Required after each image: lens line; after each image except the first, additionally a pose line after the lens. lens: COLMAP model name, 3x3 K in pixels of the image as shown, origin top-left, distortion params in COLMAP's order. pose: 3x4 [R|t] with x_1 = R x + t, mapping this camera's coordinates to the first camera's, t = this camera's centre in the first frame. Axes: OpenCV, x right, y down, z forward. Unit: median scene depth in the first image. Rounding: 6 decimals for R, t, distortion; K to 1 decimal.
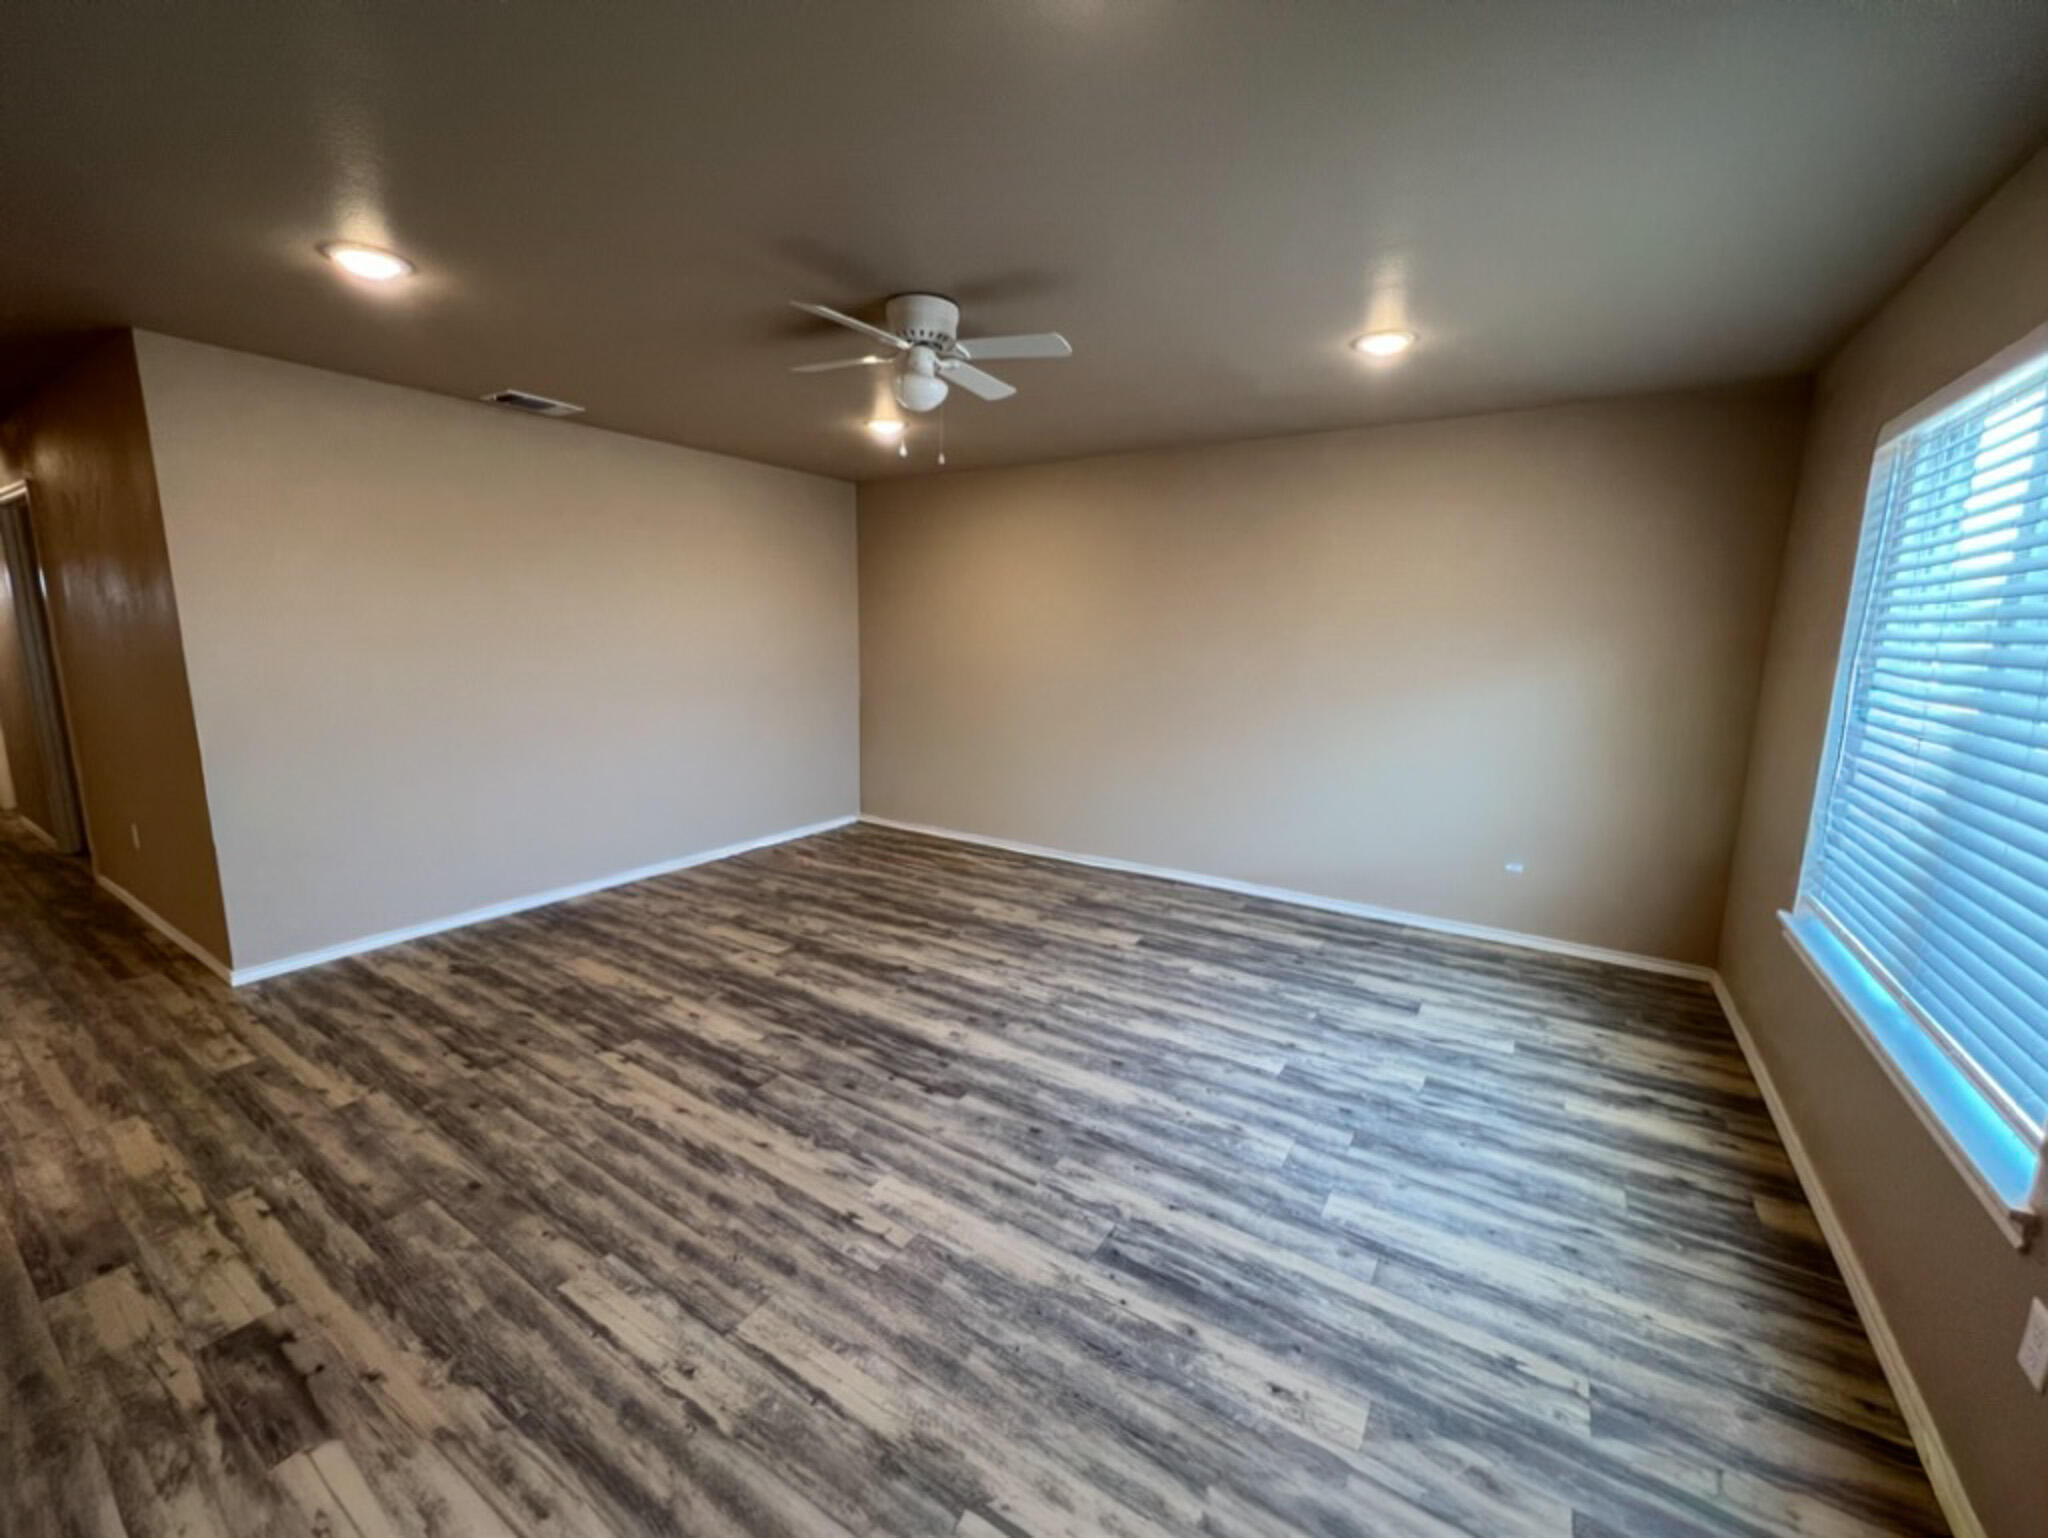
lens RADIAL K [[823.5, 0, 1024.0], [0, 823.5, 769.0], [0, 0, 1]] dist [-0.000742, -0.000265]
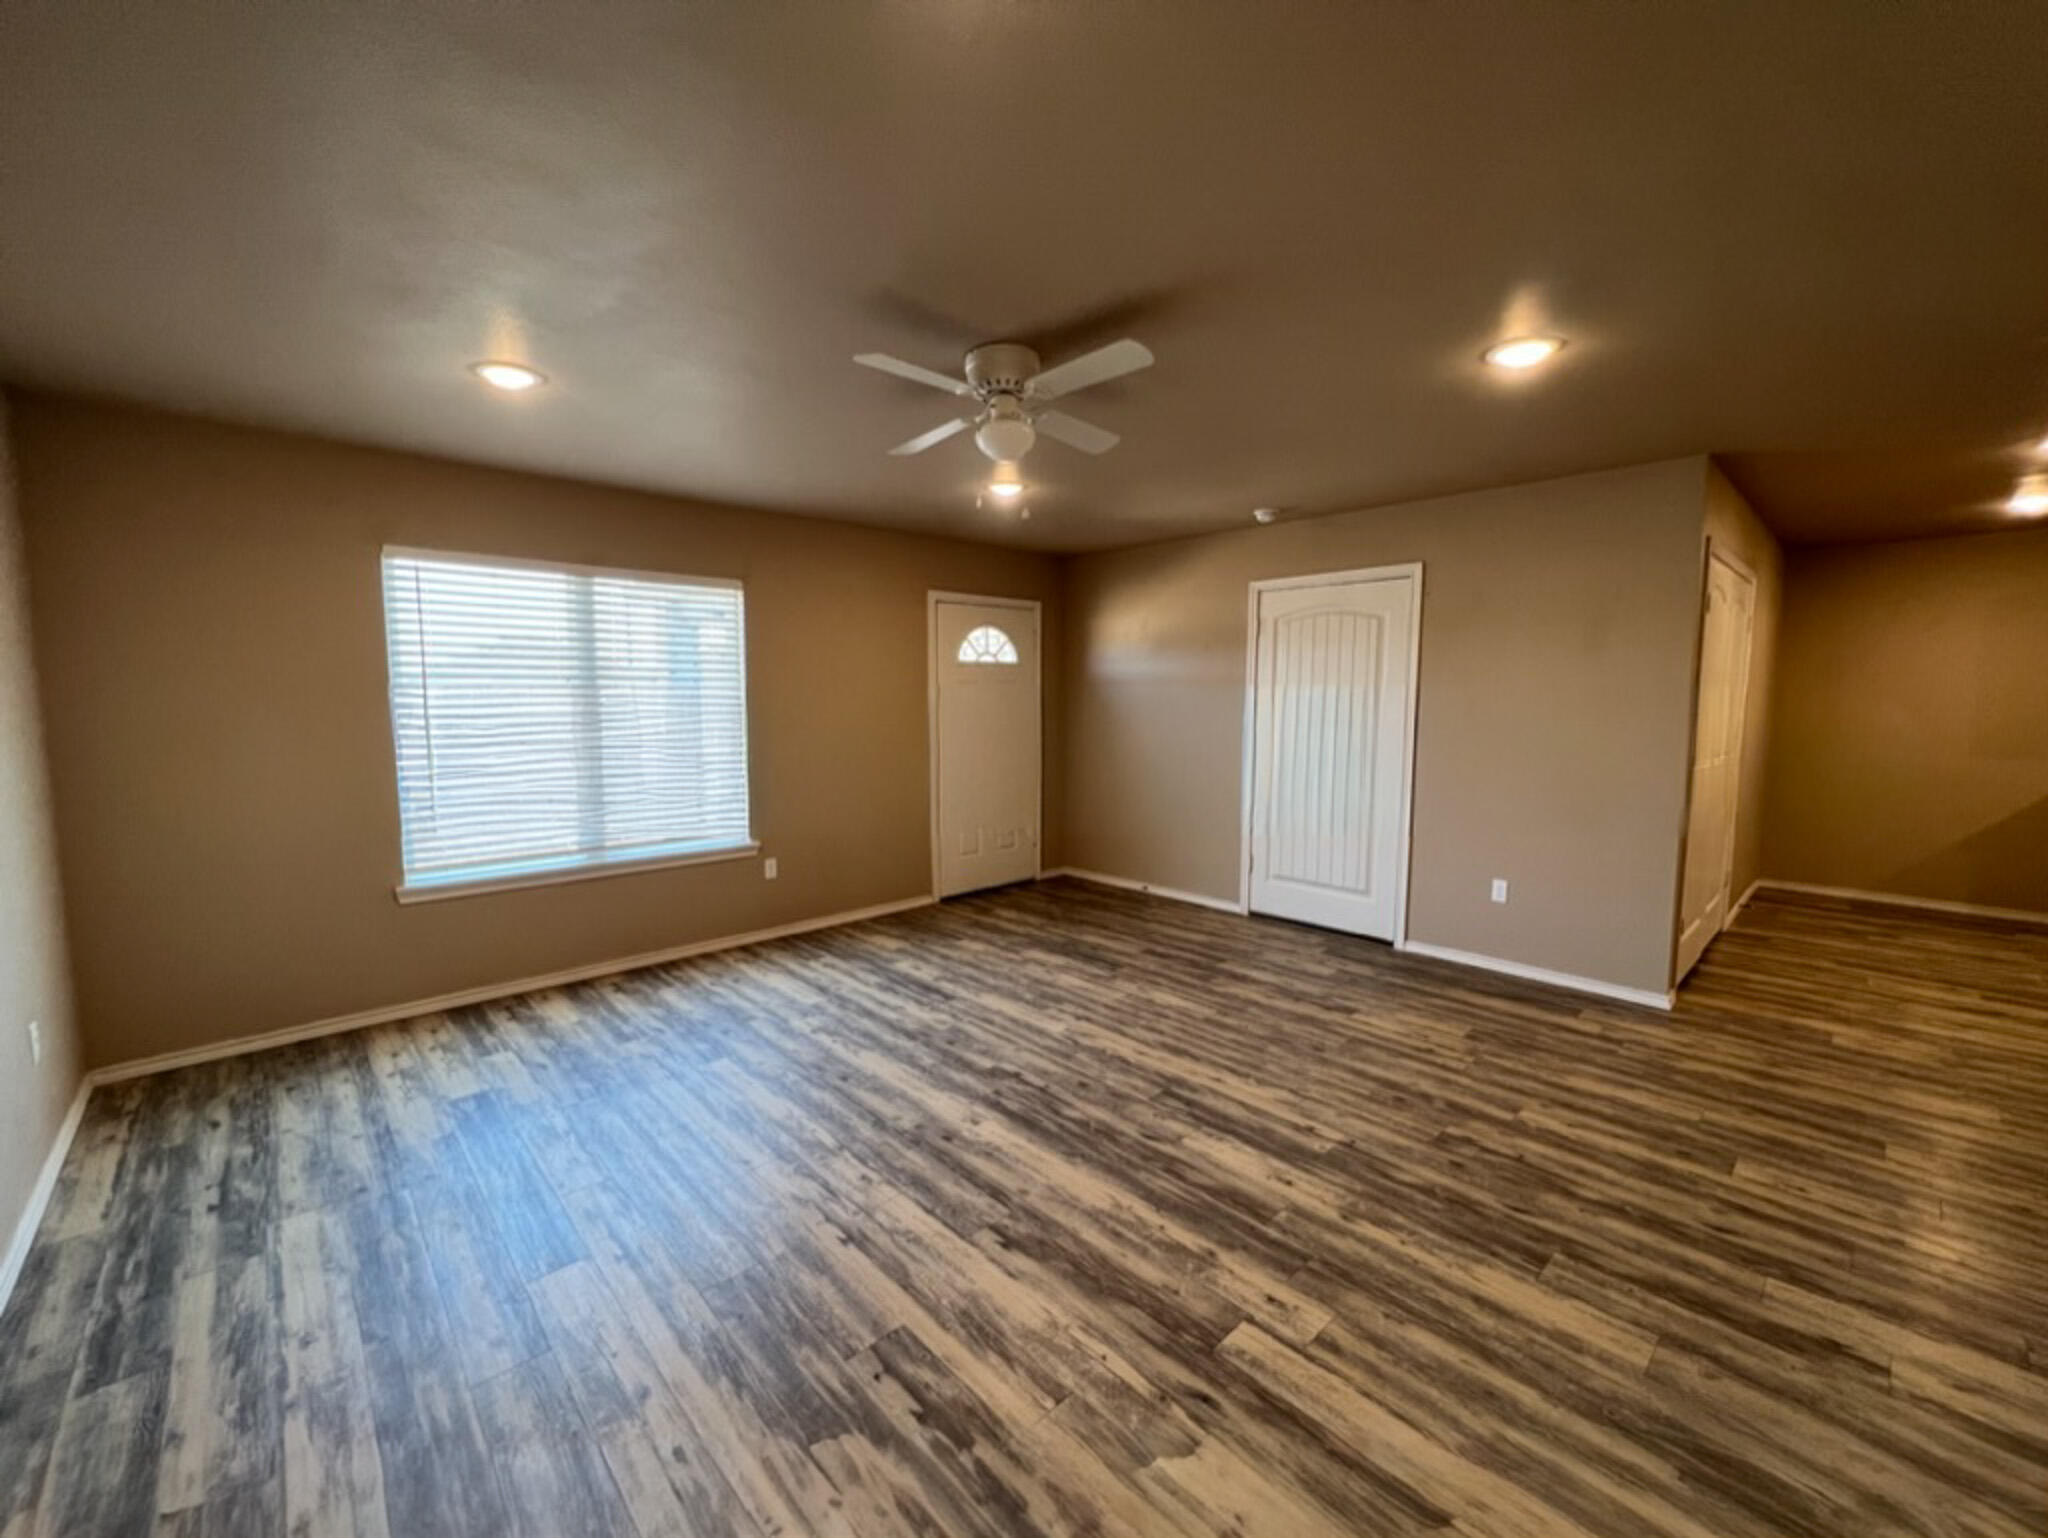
lens RADIAL K [[821.4, 0, 1028.8], [0, 821.4, 769.8], [0, 0, 1]] dist [0.000108, 0.000412]
pose [[-0.972088, -0.037296, 0.231632, -0.380883], [0.024693, 0.965536, 0.259096, -0.331814], [-0.233312, 0.257583, -0.937665, 1.950440]]
